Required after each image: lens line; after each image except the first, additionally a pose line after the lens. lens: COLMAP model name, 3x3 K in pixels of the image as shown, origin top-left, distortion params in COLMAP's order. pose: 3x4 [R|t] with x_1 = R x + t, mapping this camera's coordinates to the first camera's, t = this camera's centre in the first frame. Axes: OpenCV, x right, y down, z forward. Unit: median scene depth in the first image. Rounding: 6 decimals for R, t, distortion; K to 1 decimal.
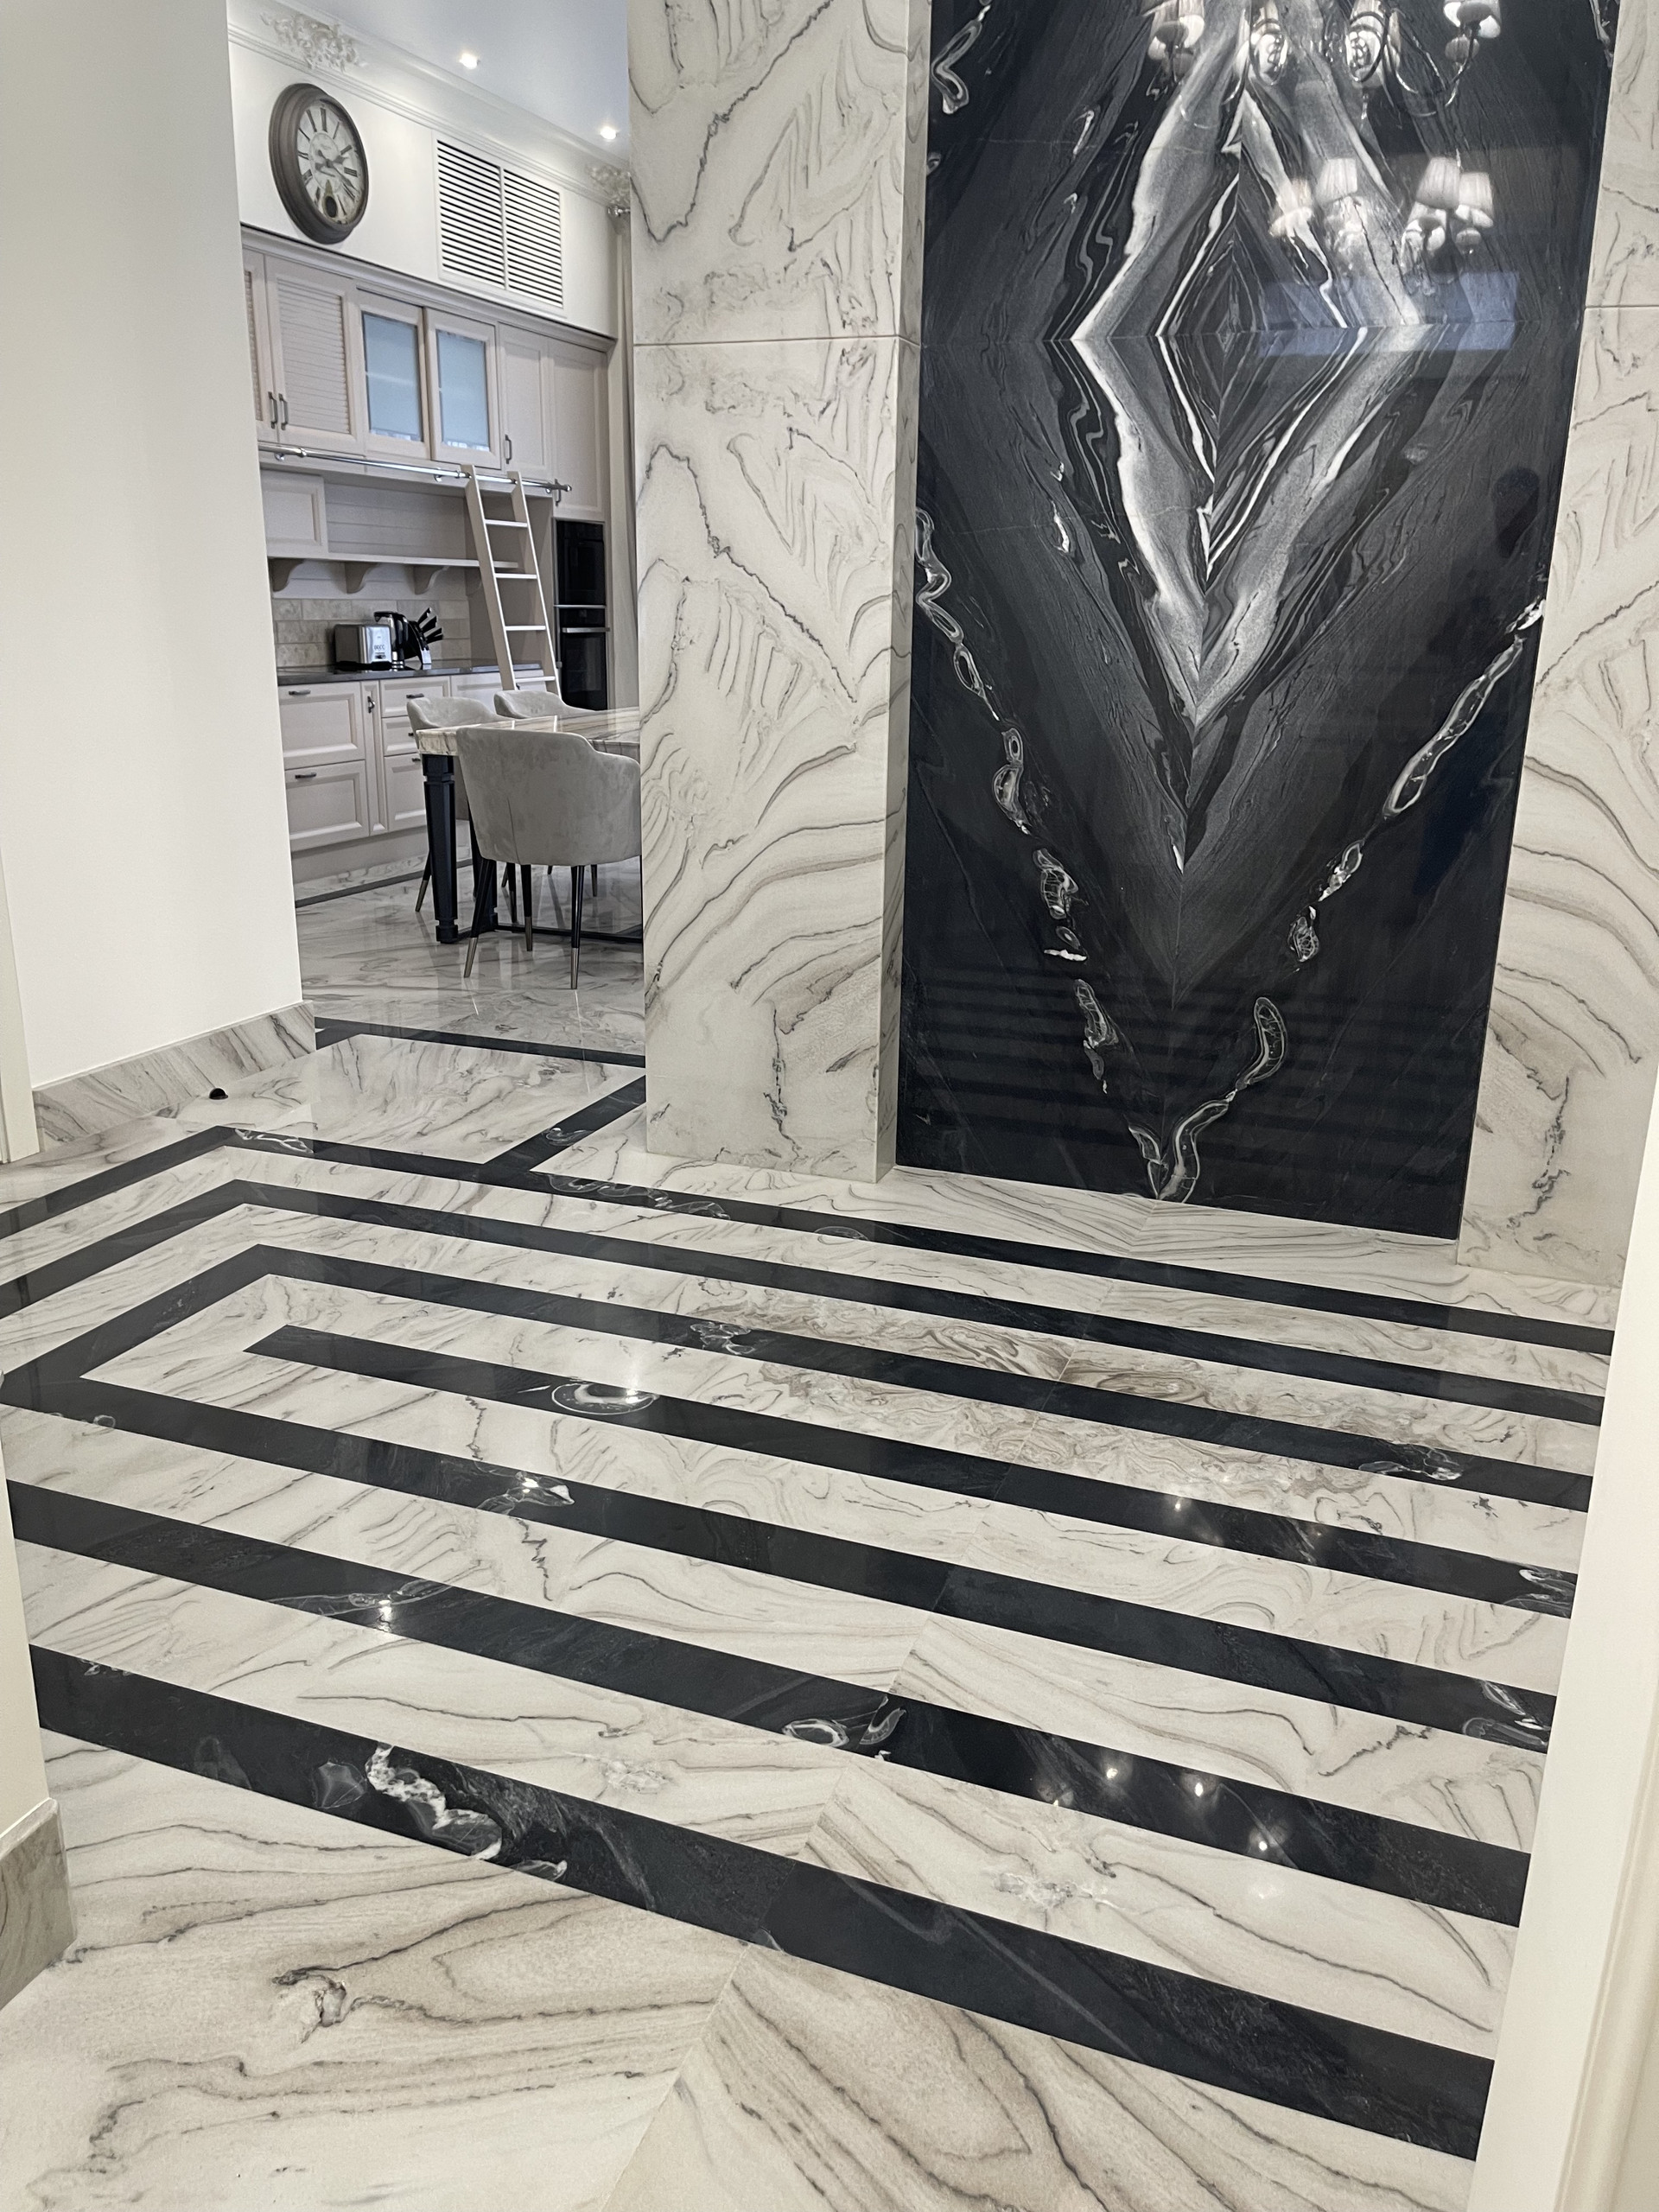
lens RADIAL K [[1665.7, 0, 829.8], [0, 1665.7, 1097.5], [0, 0, 1]] dist [0.063412, -0.082985]
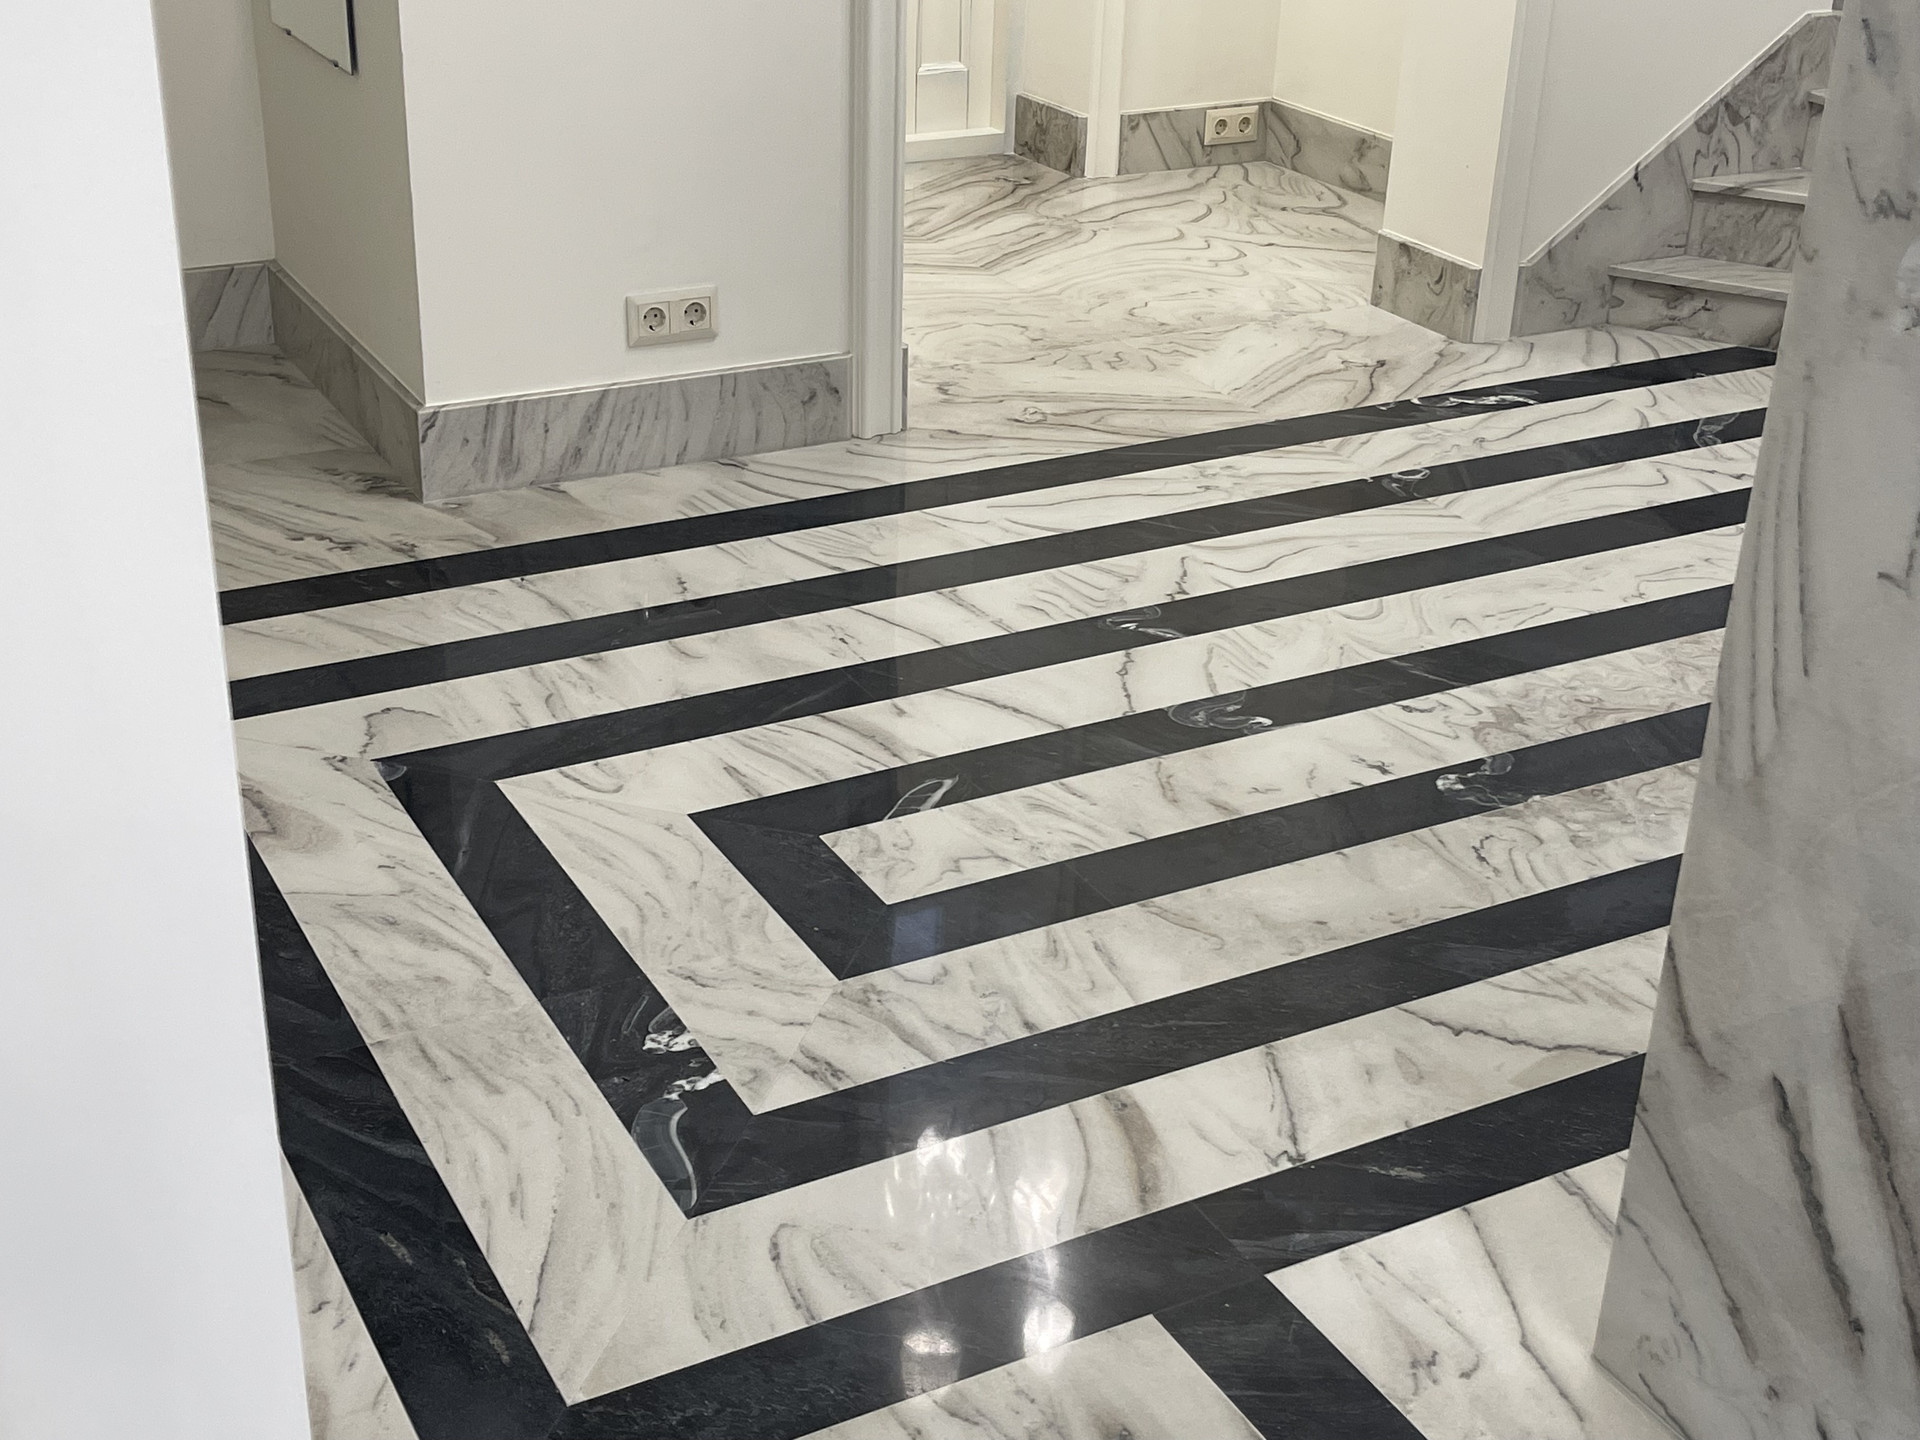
lens RADIAL K [[2390.9, 0, 953.3], [0, 2390.9, 719.7], [0, 0, 1]] dist [0.032264, 0.000000]
pose [[-0.656420, 0.295427, -0.694144, 1.055528], [-0.253737, 0.780065, 0.571941, -0.324444], [0.710444, 0.551563, -0.437090, 1.049039]]
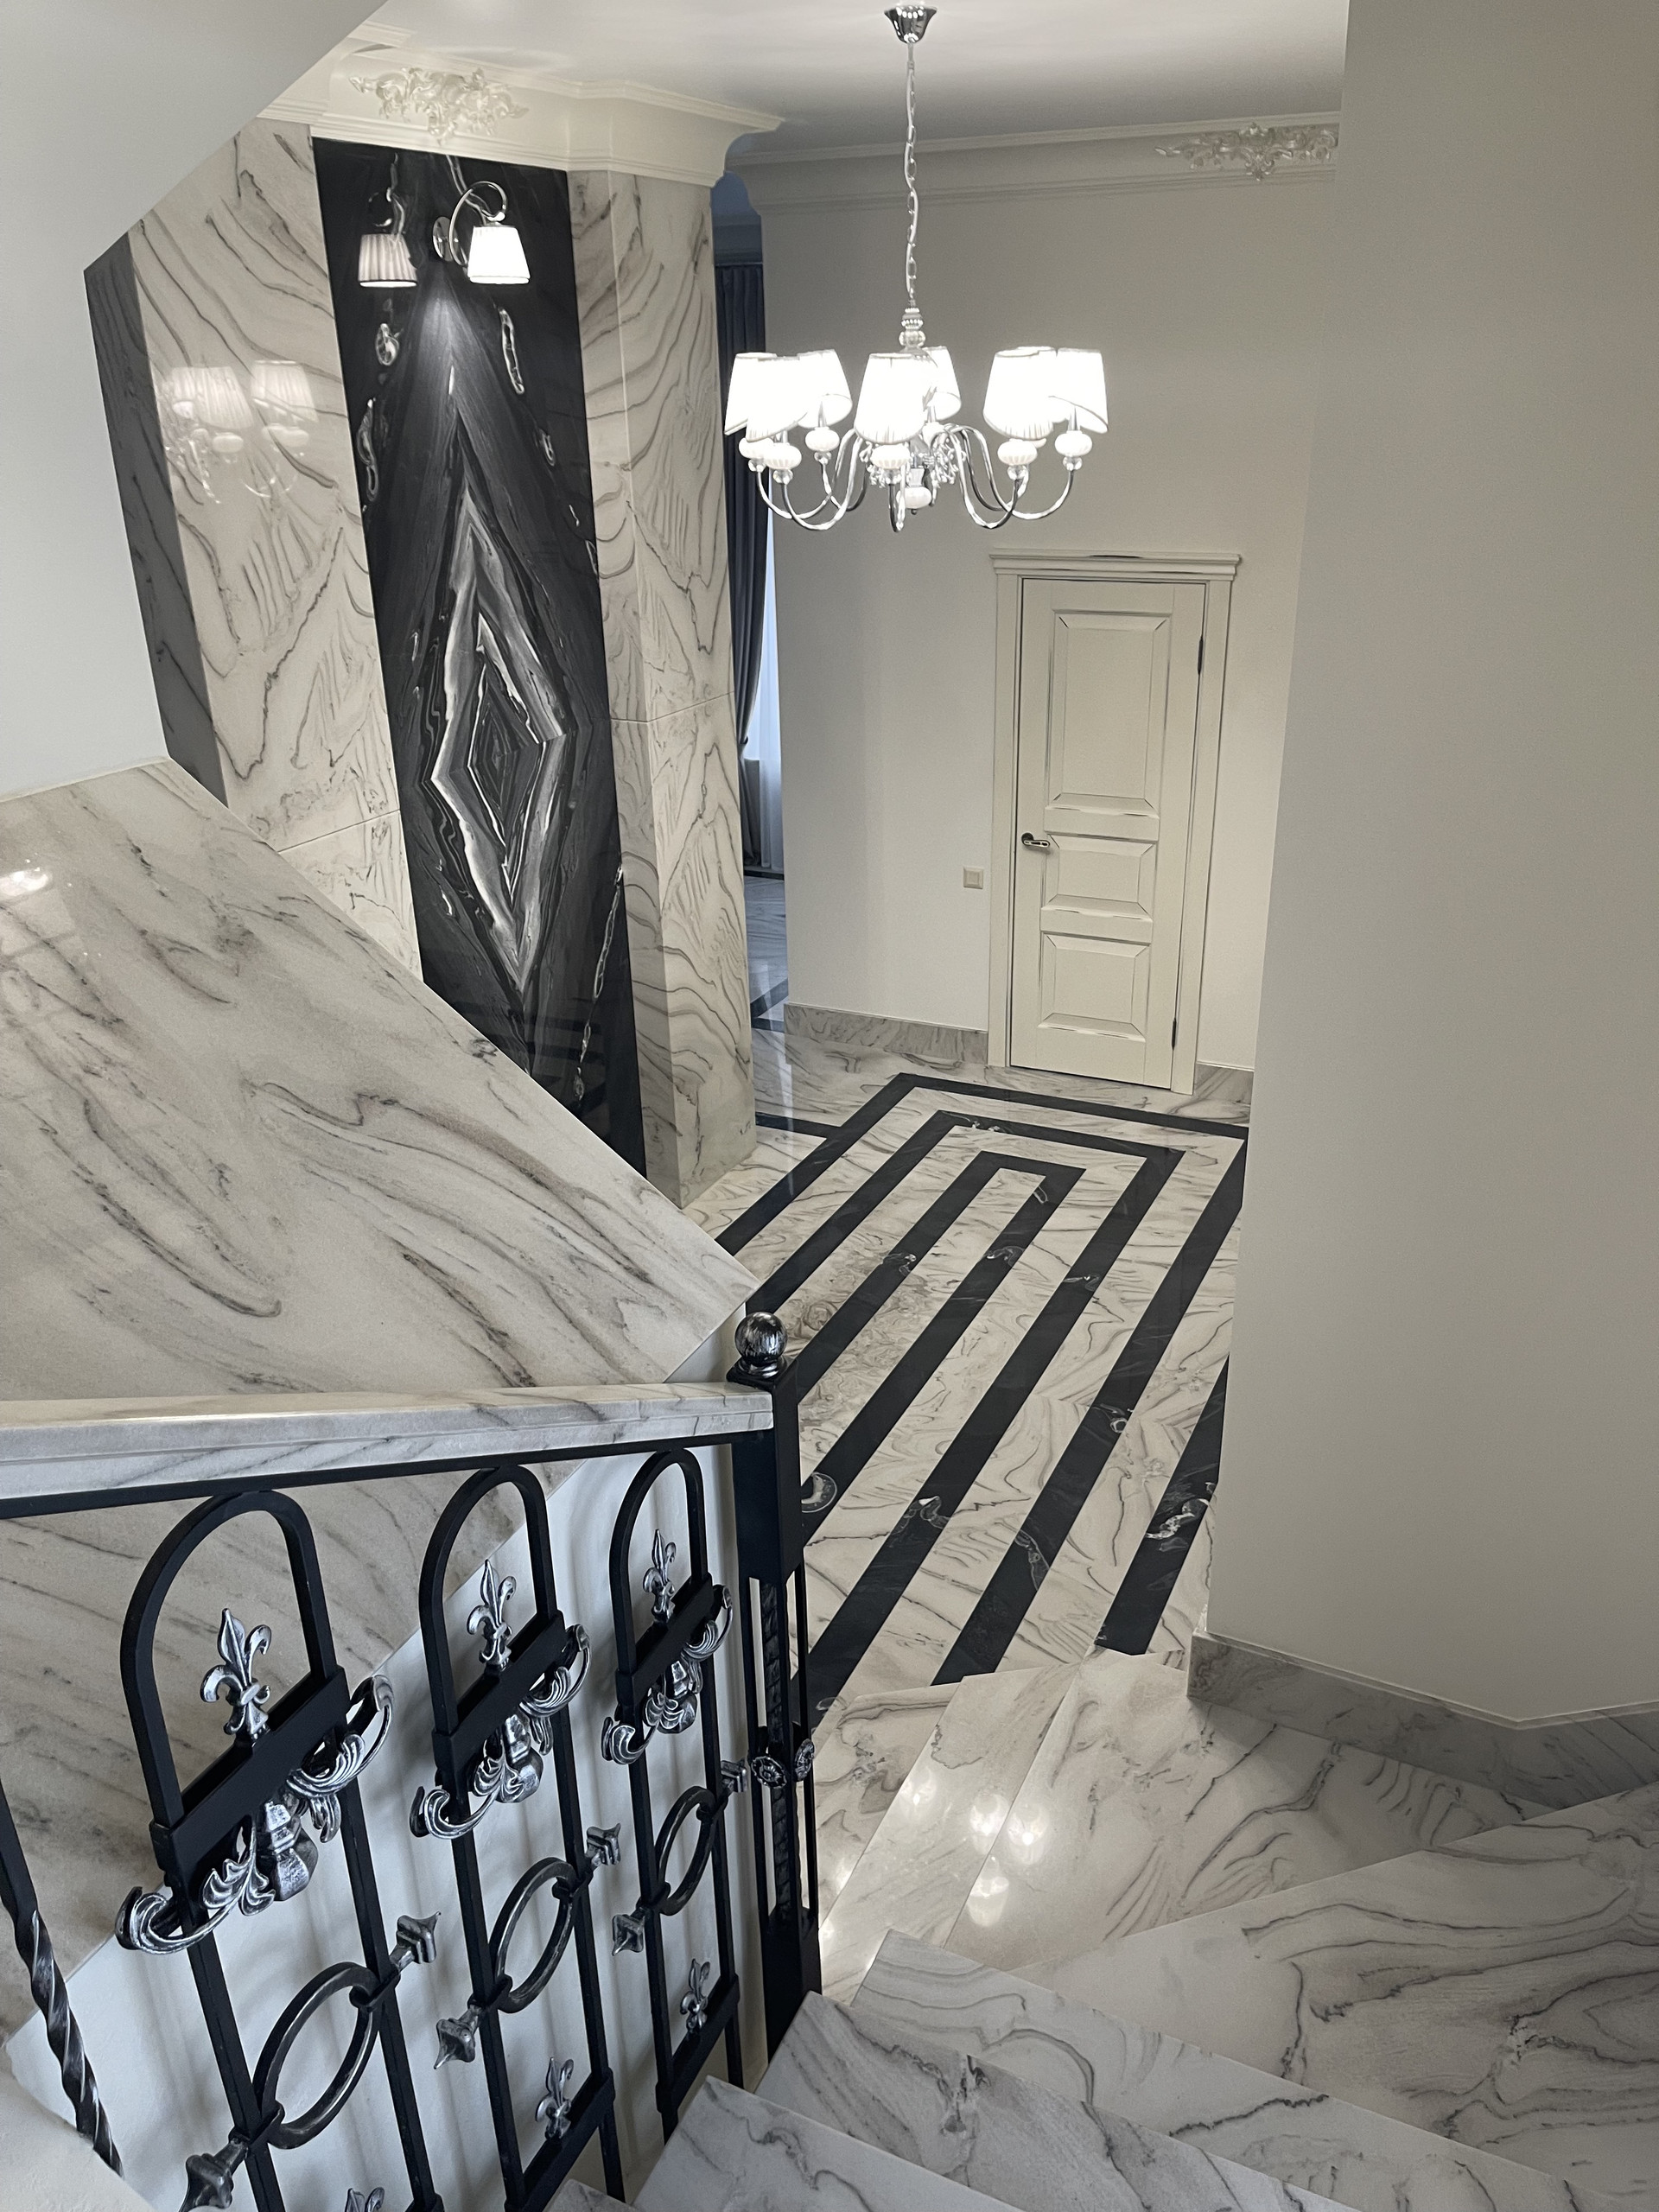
lens RADIAL K [[1665.7, 0, 837.3], [0, 1665.7, 1101.3], [0, 0, 1]] dist [0.063412, -0.082985]
pose [[0.088995, -0.413813, 0.906001, -1.237320], [0.313529, 0.875009, 0.368860, -0.638305], [-0.945399, 0.251231, 0.207614, 0.460911]]
